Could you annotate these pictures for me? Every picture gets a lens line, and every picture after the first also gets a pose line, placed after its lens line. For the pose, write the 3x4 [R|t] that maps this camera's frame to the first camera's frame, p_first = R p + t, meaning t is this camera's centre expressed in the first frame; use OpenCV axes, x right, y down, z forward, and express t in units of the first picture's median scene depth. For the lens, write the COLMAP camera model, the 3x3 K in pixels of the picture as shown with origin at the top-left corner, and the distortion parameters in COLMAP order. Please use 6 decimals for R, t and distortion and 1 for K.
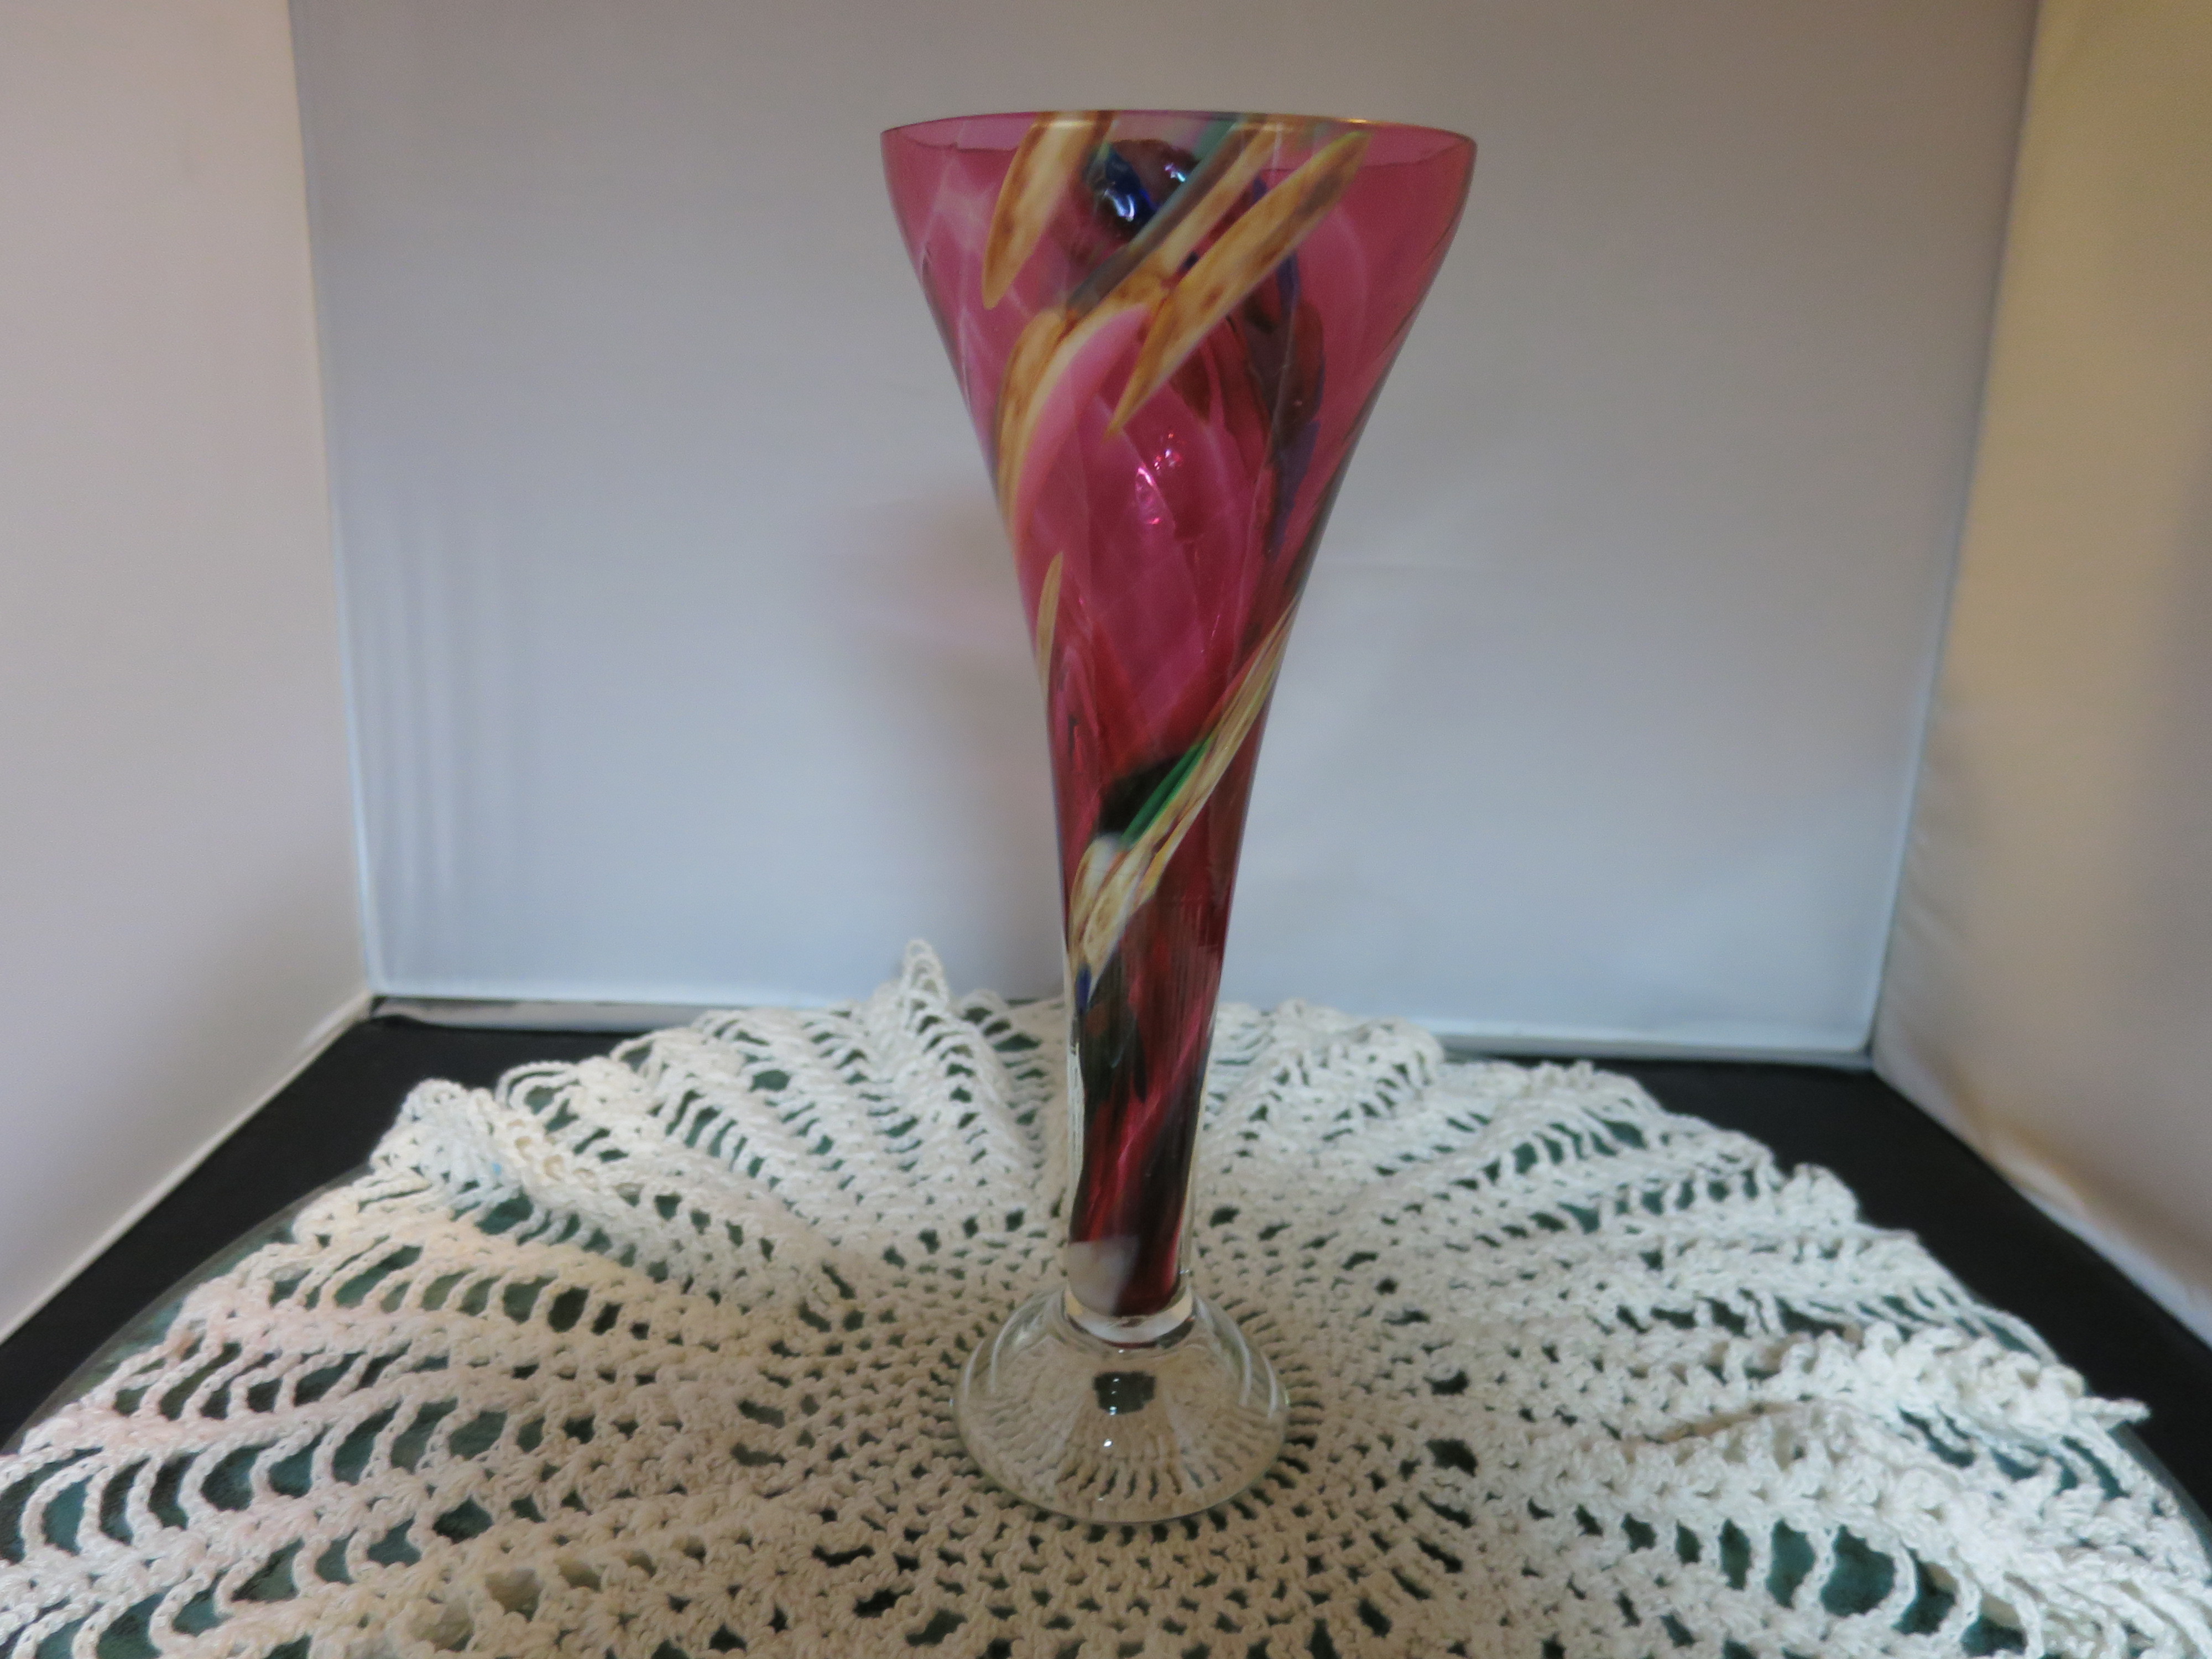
lens RADIAL K [[1568.4, 0, 1105.9], [0, 1568.4, 888.8], [0, 0, 1]] dist [0.026970, -0.001922]
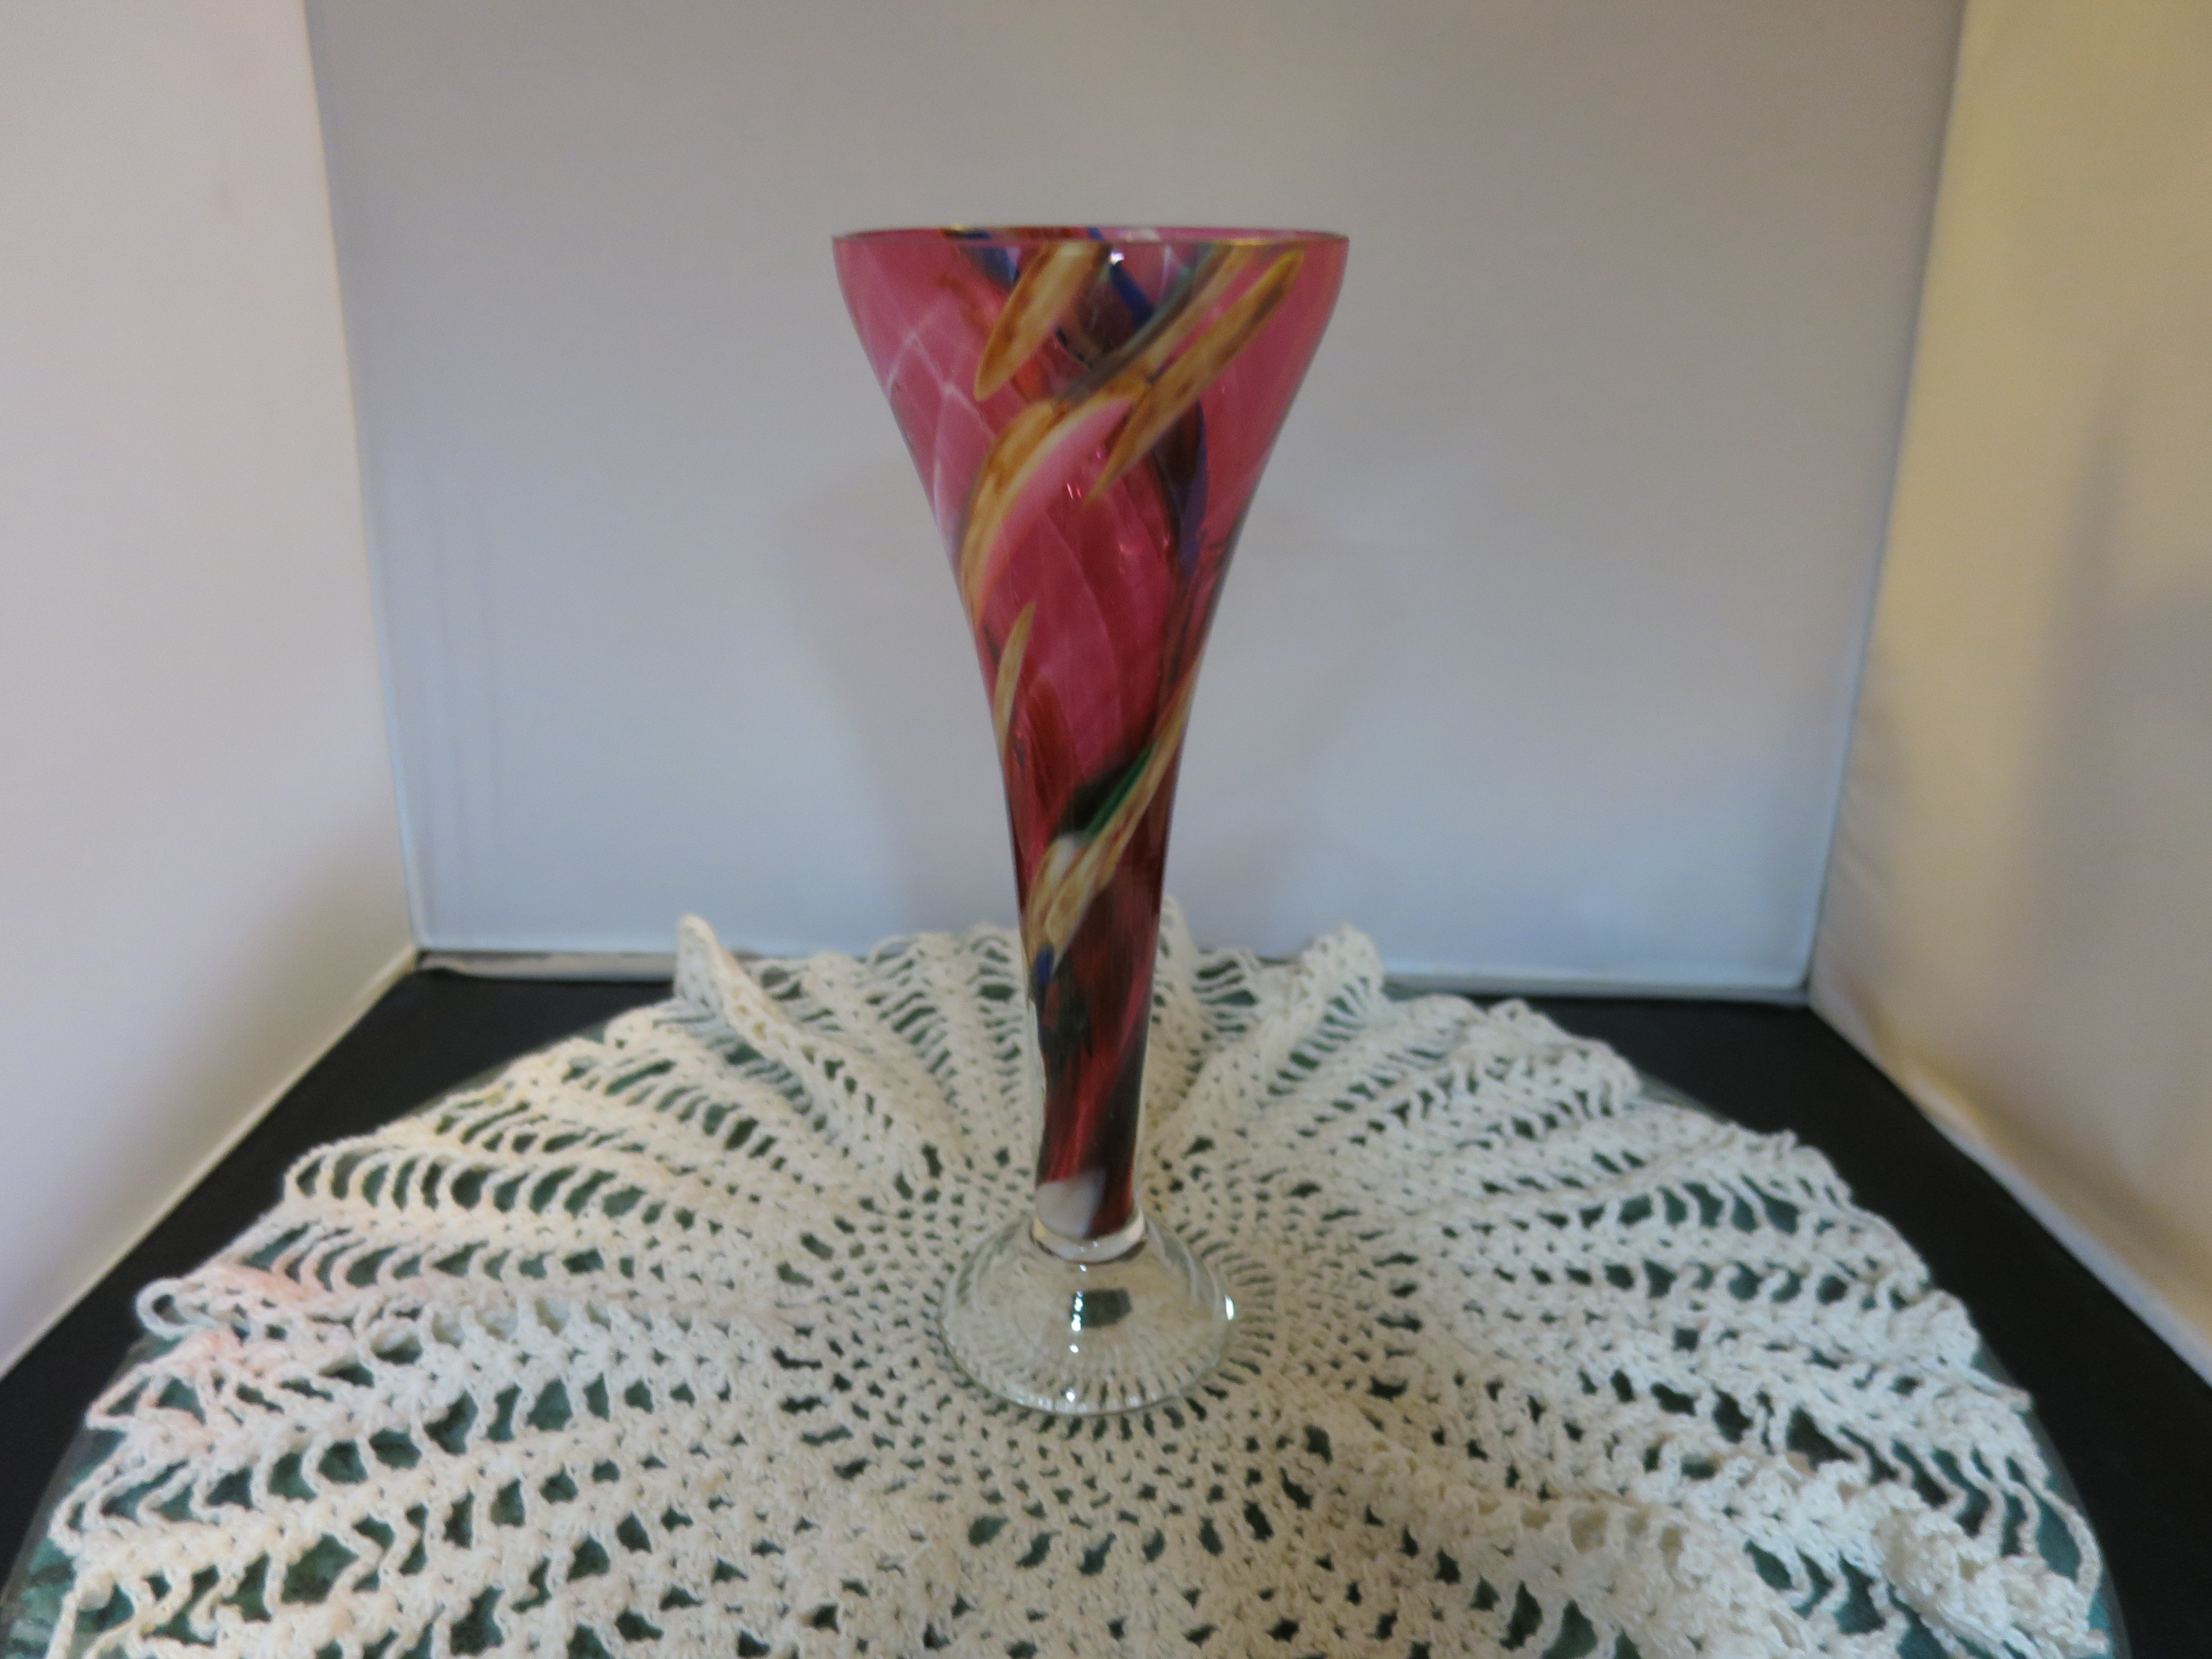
lens RADIAL K [[1523.7, 0, 1106.0], [0, 1523.7, 829.5], [0, 0, 1]] dist [0.031479, 0.001163]
pose [[0.893109, 0.138710, -0.427920, 0.489049], [-0.133119, 0.990161, 0.043129, -0.088511], [0.429692, 0.018446, 0.902787, -0.027791]]
